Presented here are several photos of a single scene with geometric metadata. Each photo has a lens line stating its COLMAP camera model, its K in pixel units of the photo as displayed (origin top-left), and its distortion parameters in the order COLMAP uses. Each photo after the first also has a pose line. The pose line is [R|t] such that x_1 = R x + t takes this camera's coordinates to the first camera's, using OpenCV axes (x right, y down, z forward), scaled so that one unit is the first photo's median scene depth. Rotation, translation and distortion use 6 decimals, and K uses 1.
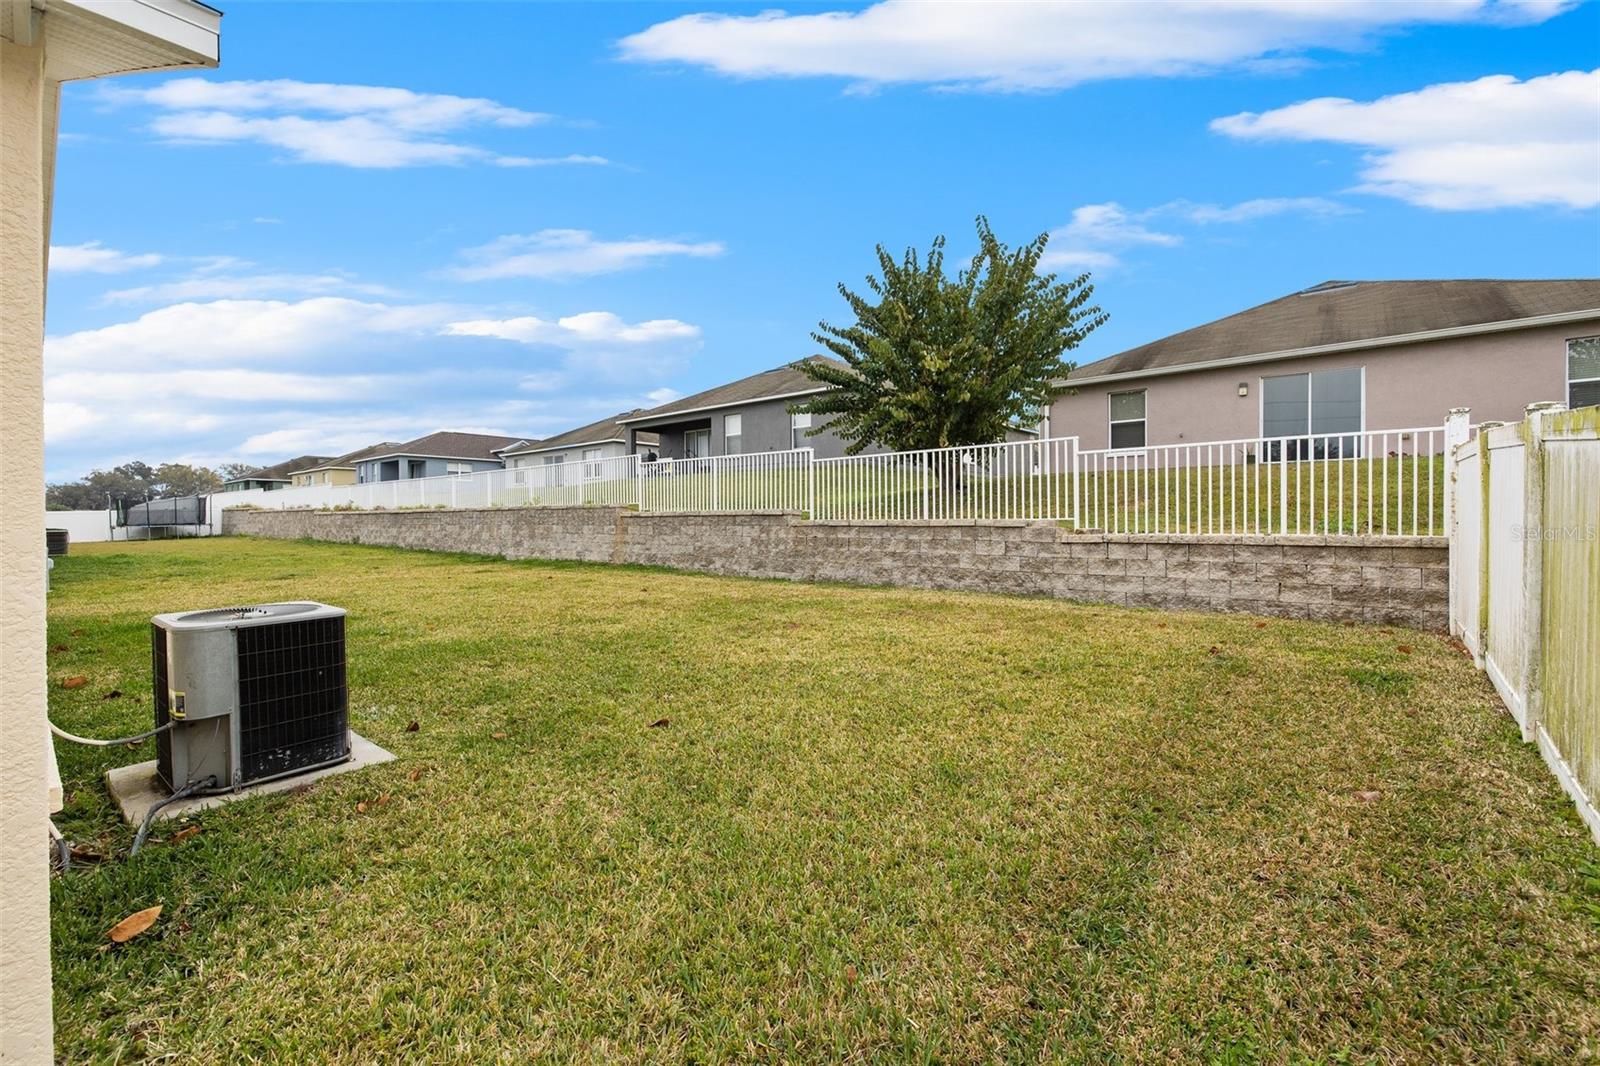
lens RADIAL K [[677.8, 0, 793.6], [0, 677.8, 525.5], [0, 0, 1]] dist [-0.000325, 0.000137]
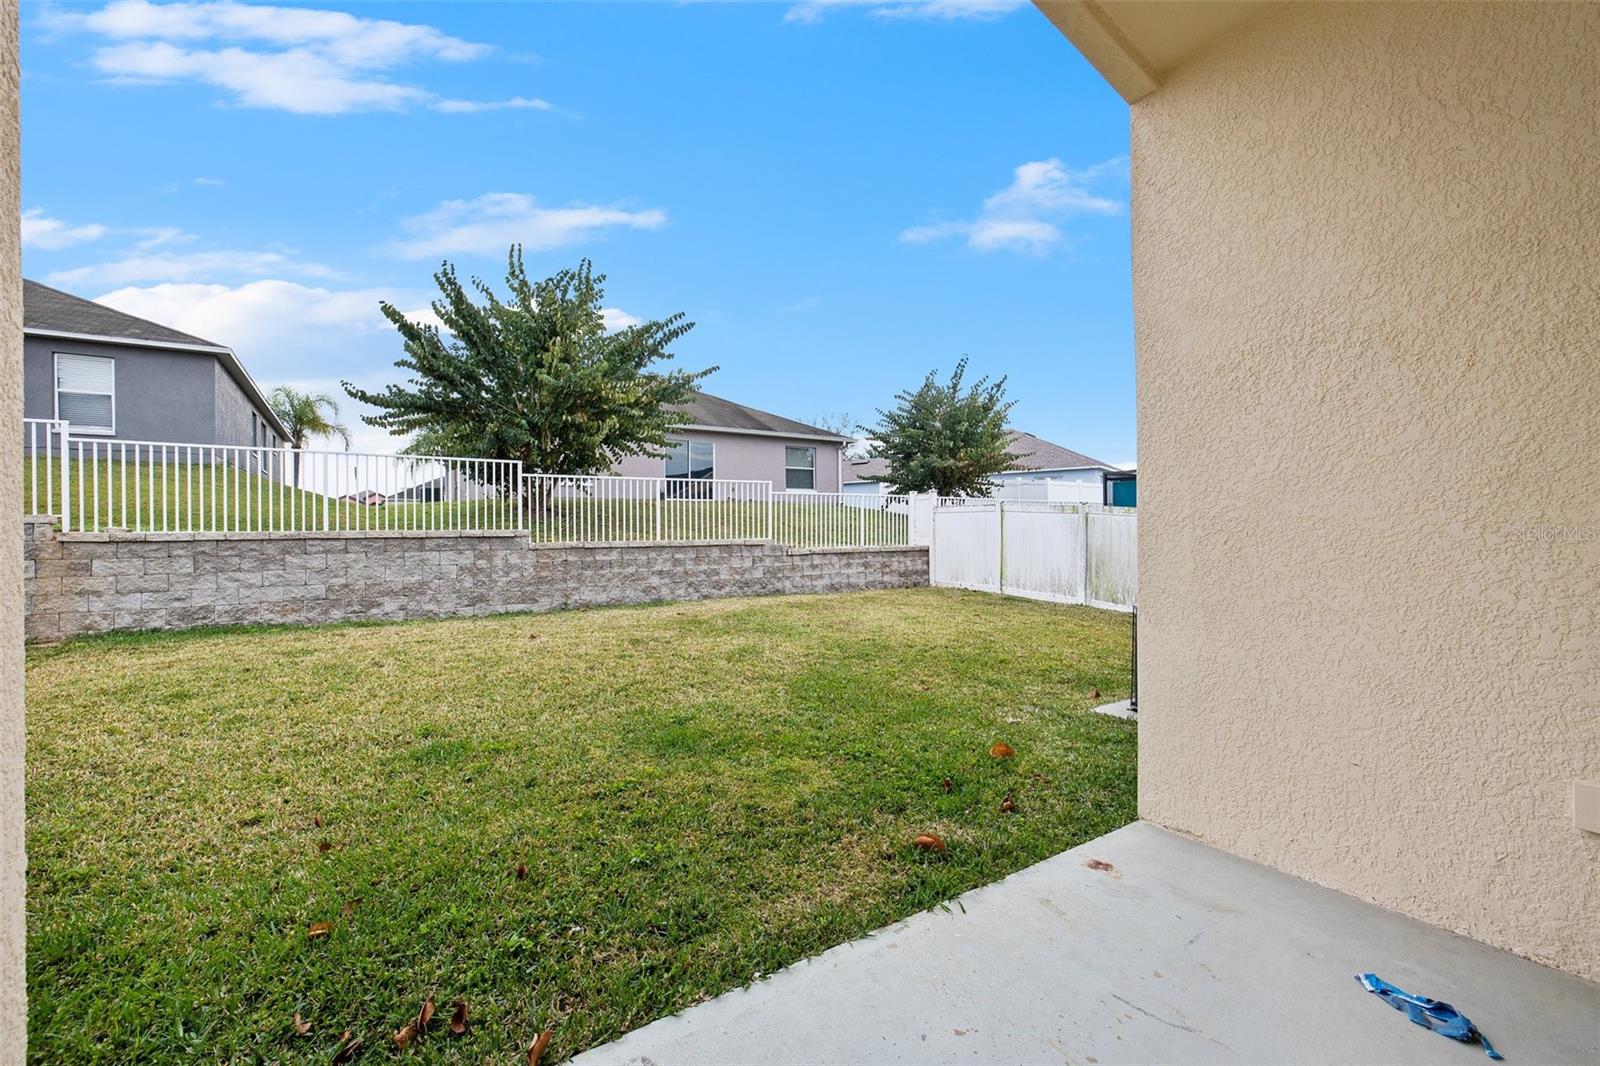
lens RADIAL K [[677.8, 0, 793.6], [0, 677.8, 525.5], [0, 0, 1]] dist [-0.000325, 0.000137]
pose [[0.288951, 0.013552, 0.957248, -0.870035], [0.017885, 0.999649, -0.019551, -0.008298], [-0.957177, 0.022770, 0.288607, 0.500108]]
